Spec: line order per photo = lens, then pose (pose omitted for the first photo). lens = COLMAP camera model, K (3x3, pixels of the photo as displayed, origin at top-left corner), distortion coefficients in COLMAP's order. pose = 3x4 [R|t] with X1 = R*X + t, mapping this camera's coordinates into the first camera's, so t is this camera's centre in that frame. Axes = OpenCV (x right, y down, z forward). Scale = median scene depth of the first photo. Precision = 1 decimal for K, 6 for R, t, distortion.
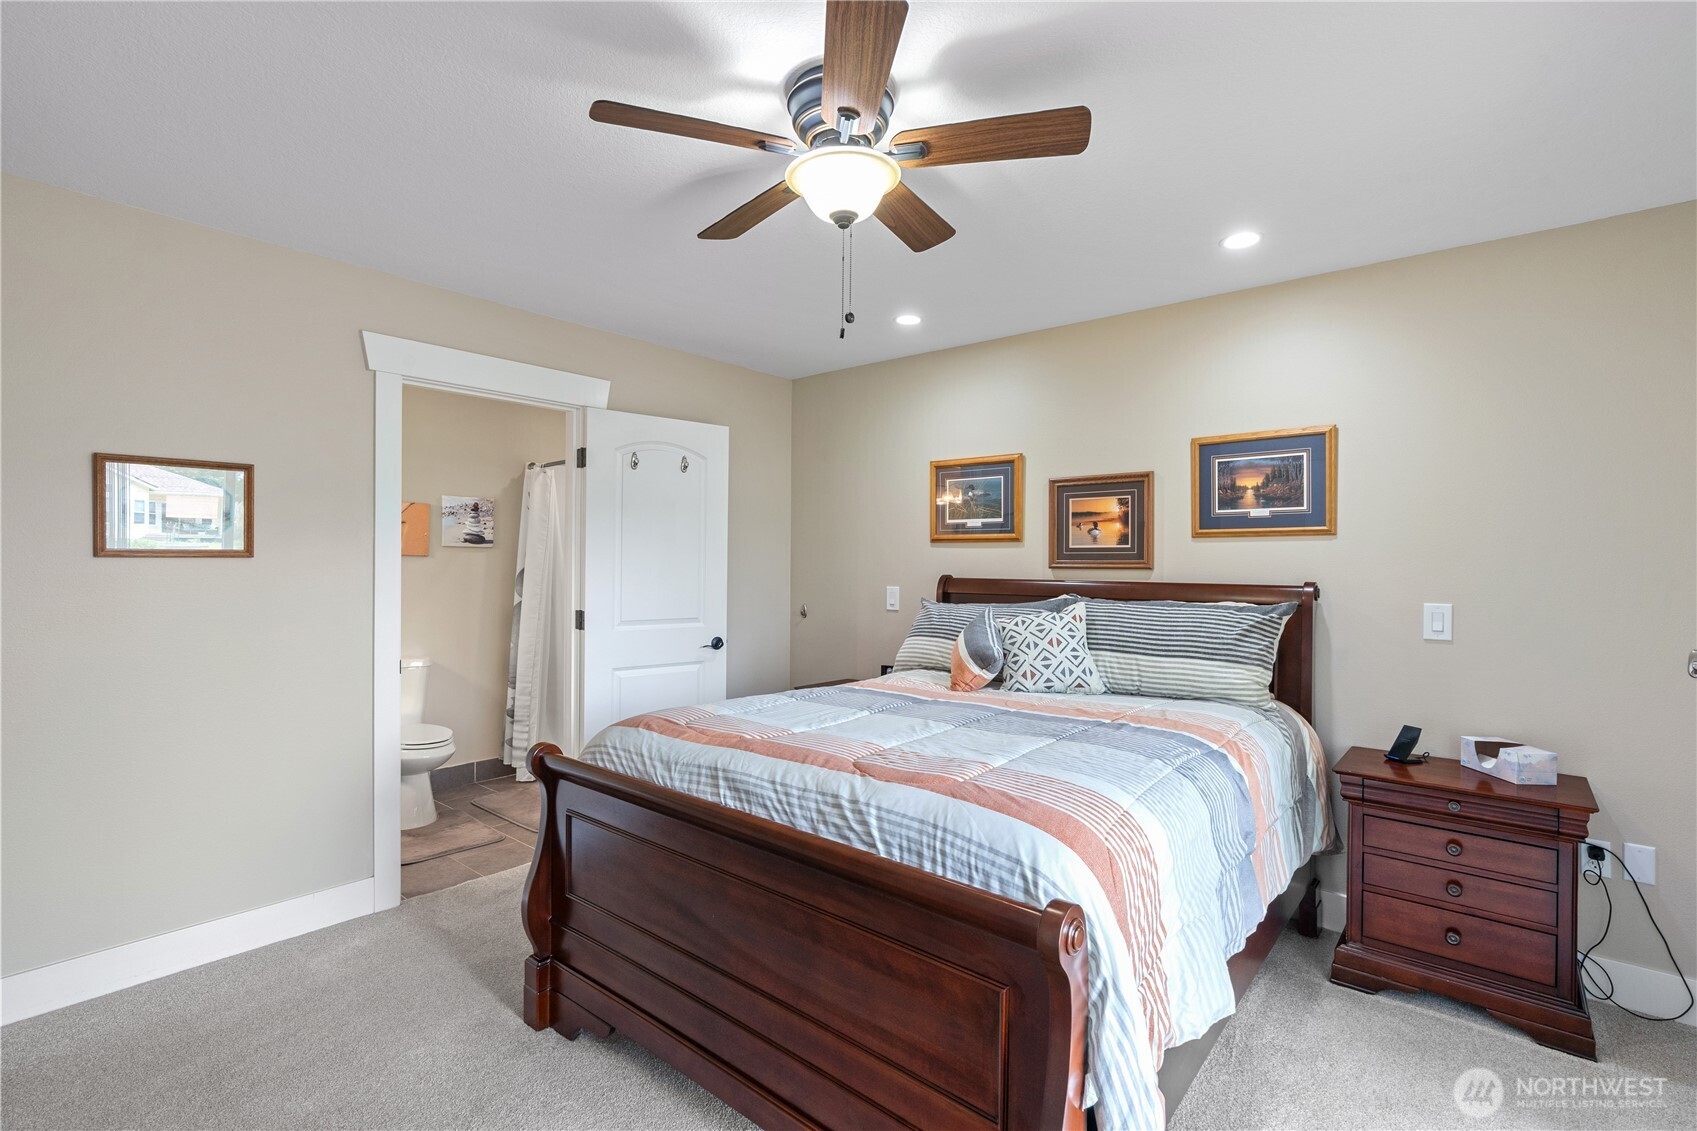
lens RADIAL K [[767.8, 0, 848.5], [0, 767.8, 565.5], [0, 0, 1]] dist [-0.008952, 0.001017]
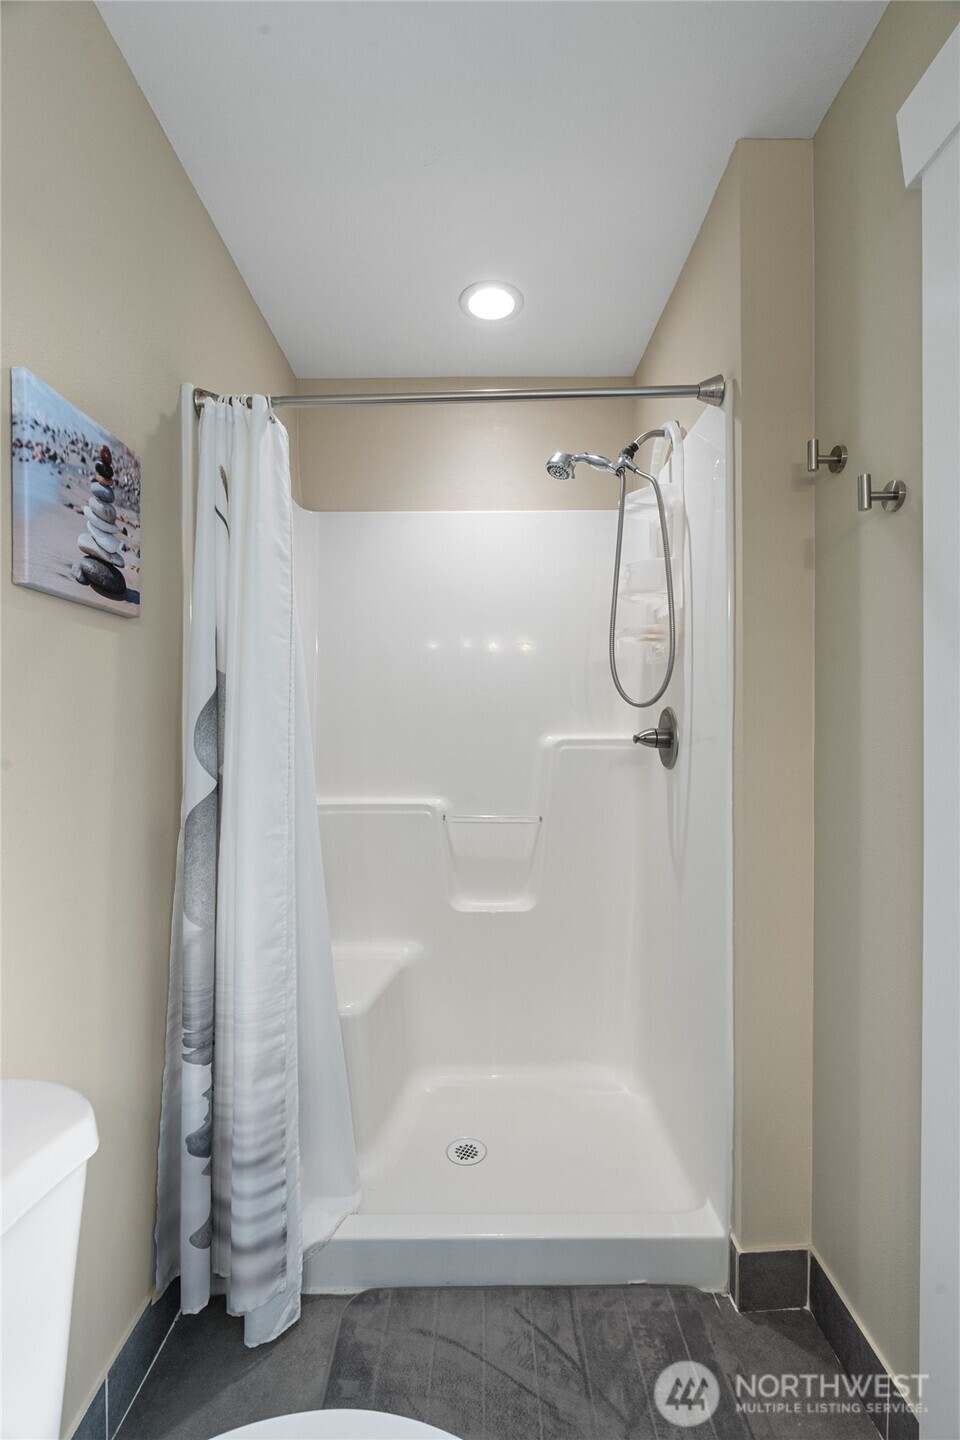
lens RADIAL K [[651.5, 0, 480.0], [0, 651.5, 720.0], [0, 0, 1]] dist [-0.008952, 0.001017]
pose [[0.768191, -0.010479, 0.640135, -0.318176], [0.010671, 0.999937, 0.003563, 0.010361], [-0.640132, 0.004094, 0.768254, 0.436576]]
